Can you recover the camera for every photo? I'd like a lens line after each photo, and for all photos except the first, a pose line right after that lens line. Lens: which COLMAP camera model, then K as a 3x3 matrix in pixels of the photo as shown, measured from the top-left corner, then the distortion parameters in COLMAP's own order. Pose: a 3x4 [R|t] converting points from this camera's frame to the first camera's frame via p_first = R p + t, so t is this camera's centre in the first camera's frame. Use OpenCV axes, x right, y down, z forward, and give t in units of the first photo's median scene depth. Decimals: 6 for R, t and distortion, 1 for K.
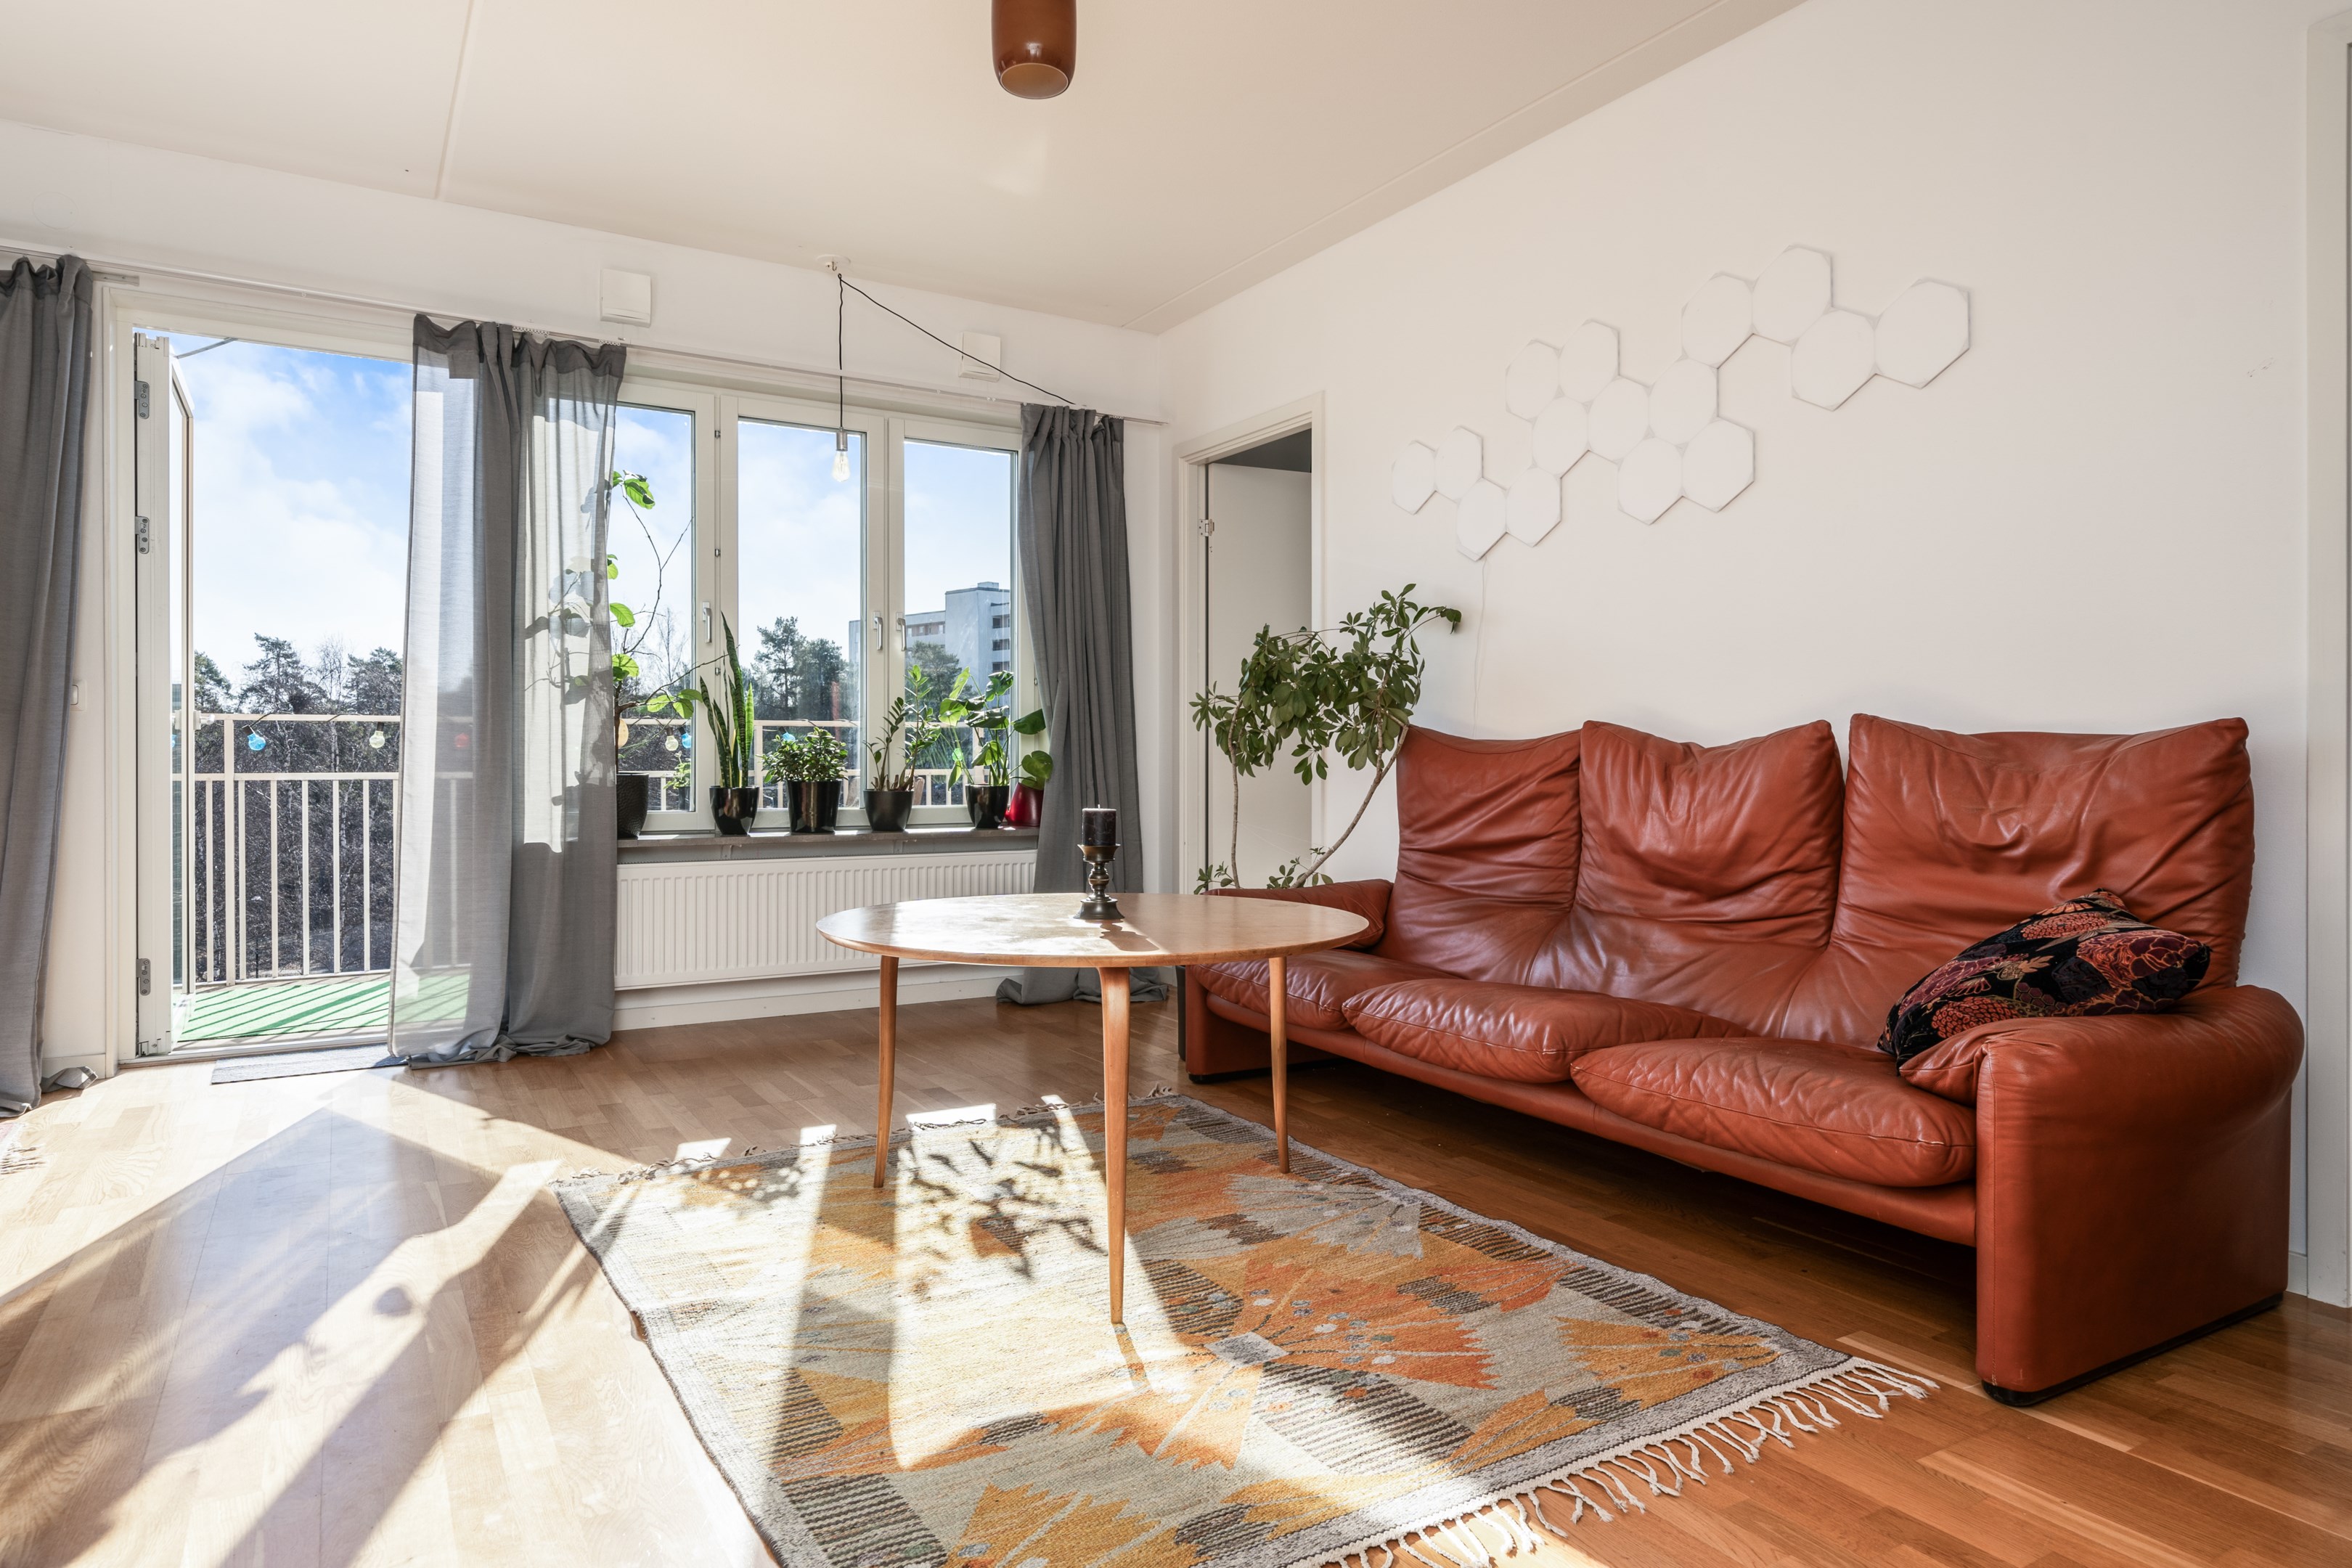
lens RADIAL K [[1352.9, 0, 1176.0], [0, 1352.9, 784.0], [0, 0, 1]] dist [0.002468, 0.000647]
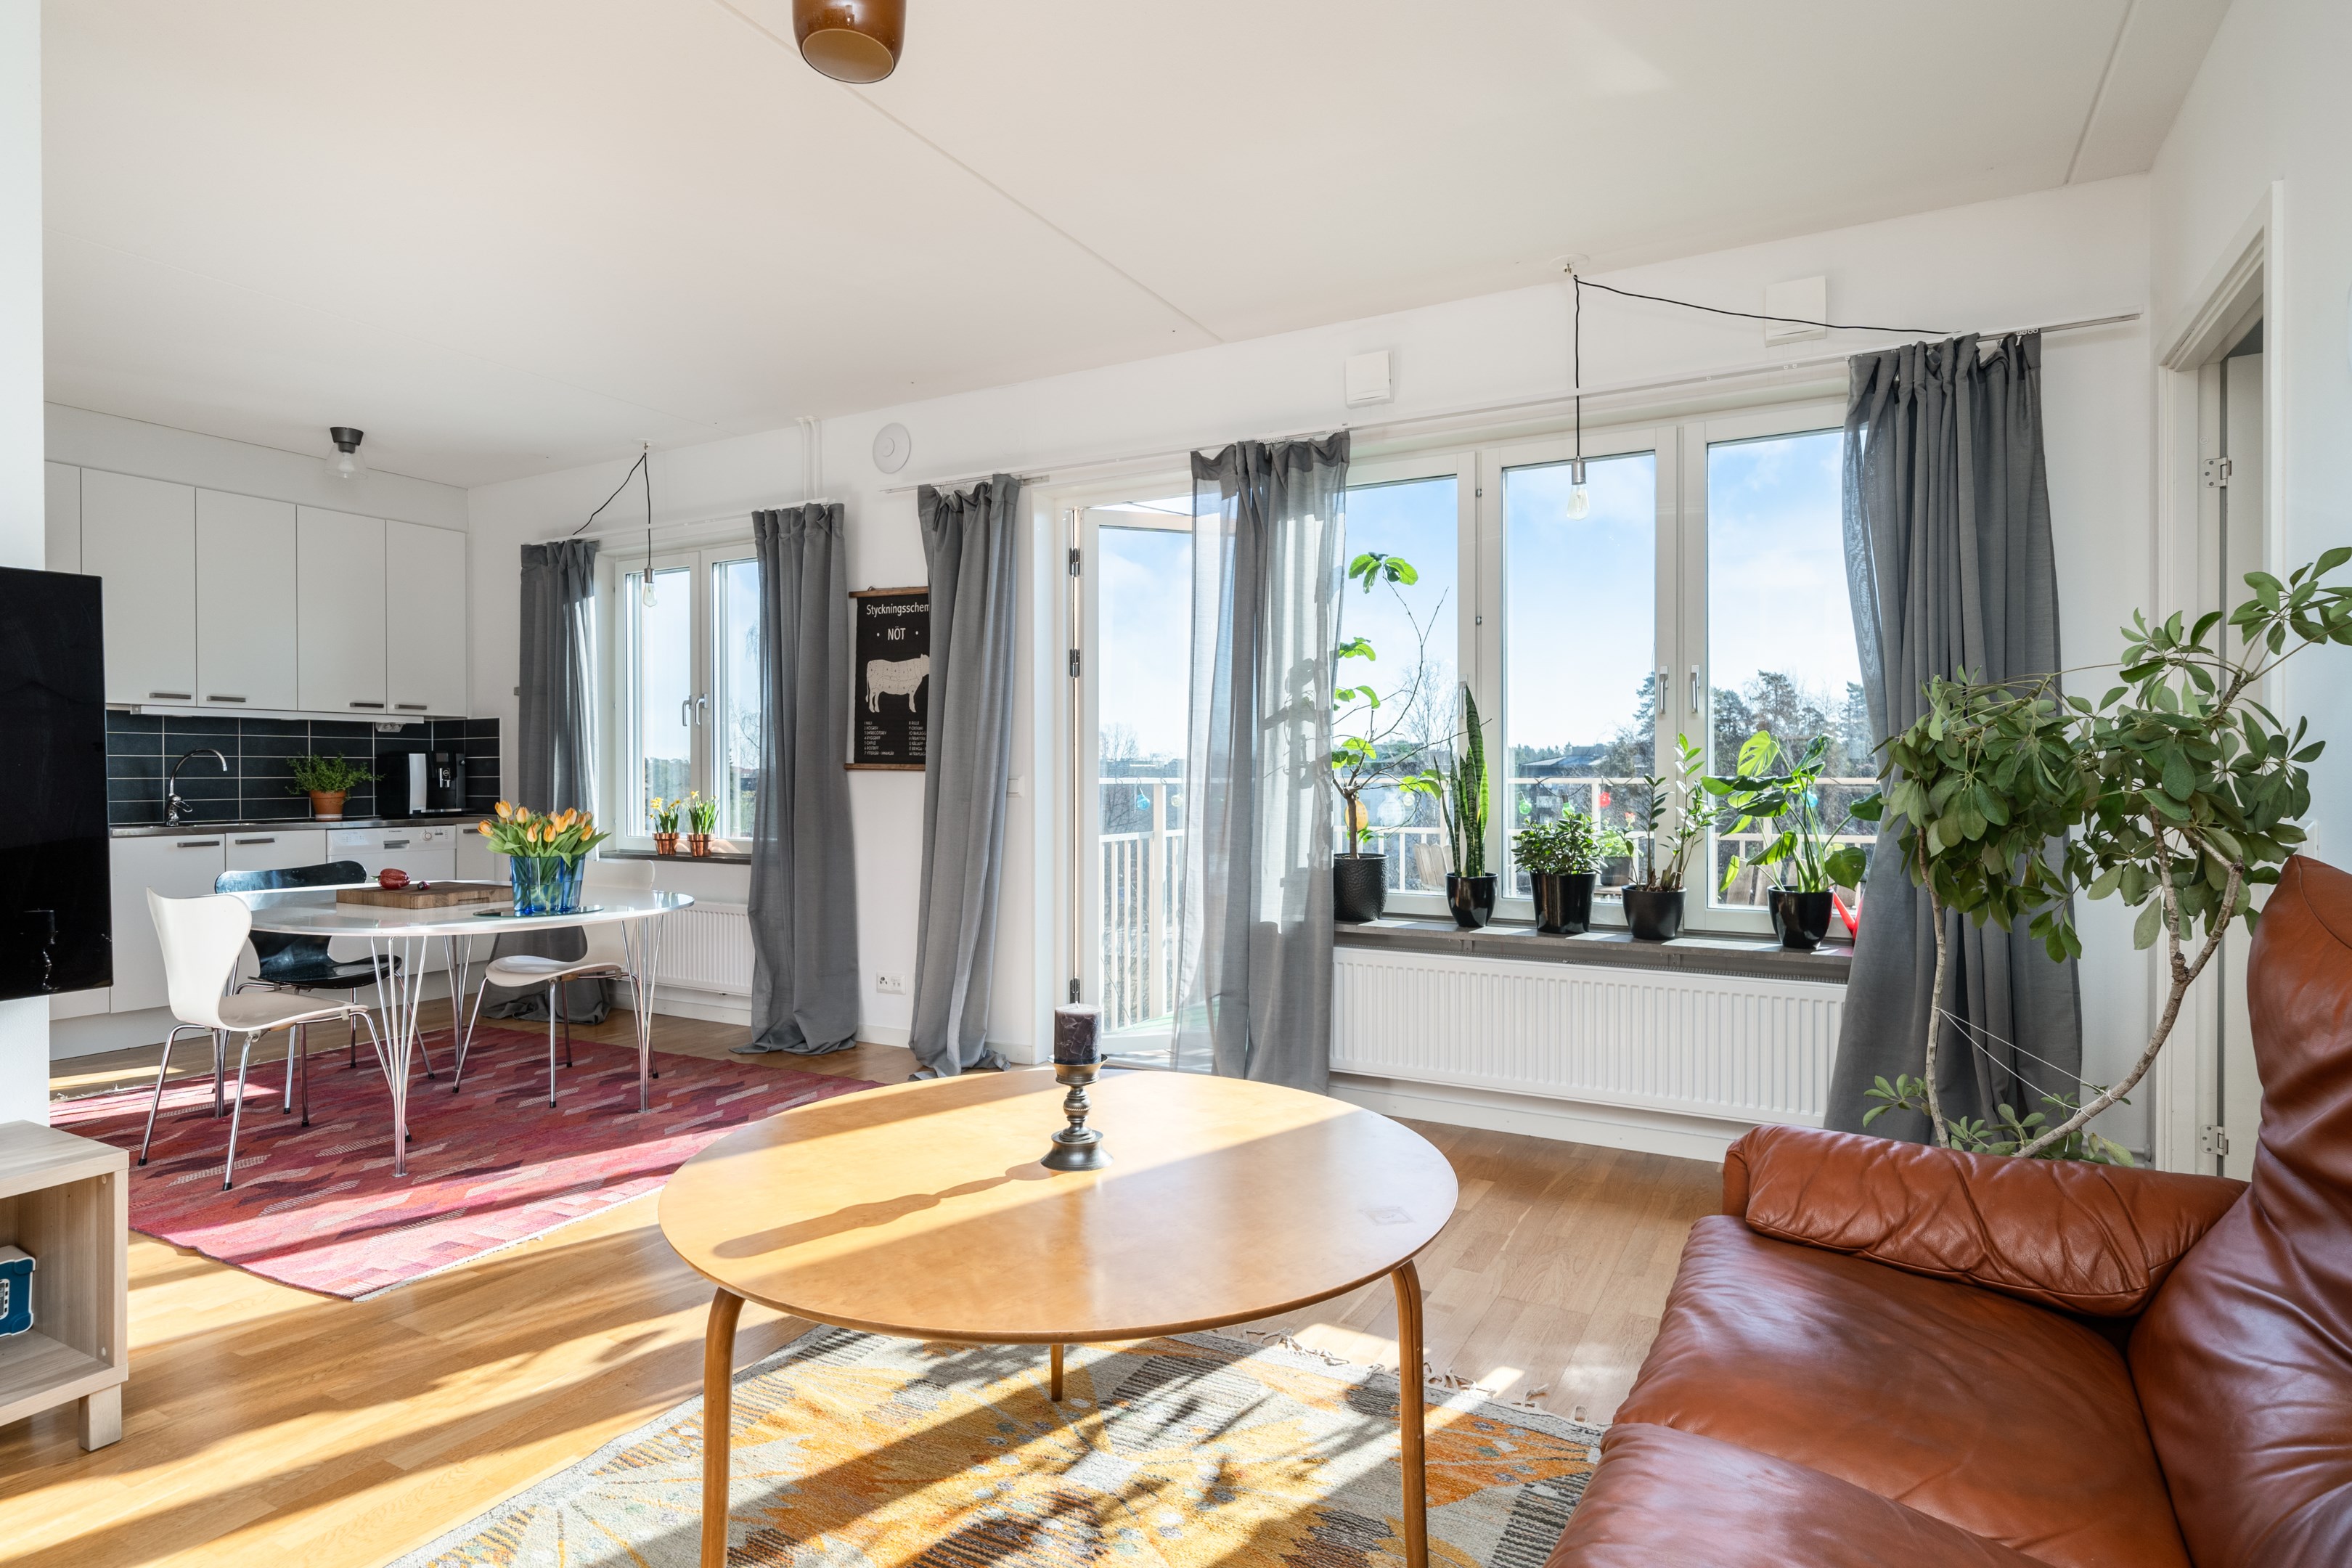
lens RADIAL K [[1229.4, 0, 1161.1], [0, 1229.4, 777.5], [0, 0, 1]] dist [-0.001038, 0.000233]
pose [[0.520563, -0.001703, -0.853821, 0.330724], [-0.014252, 0.999841, -0.010683, -0.062876], [0.853704, 0.017730, 0.520457, 0.465834]]
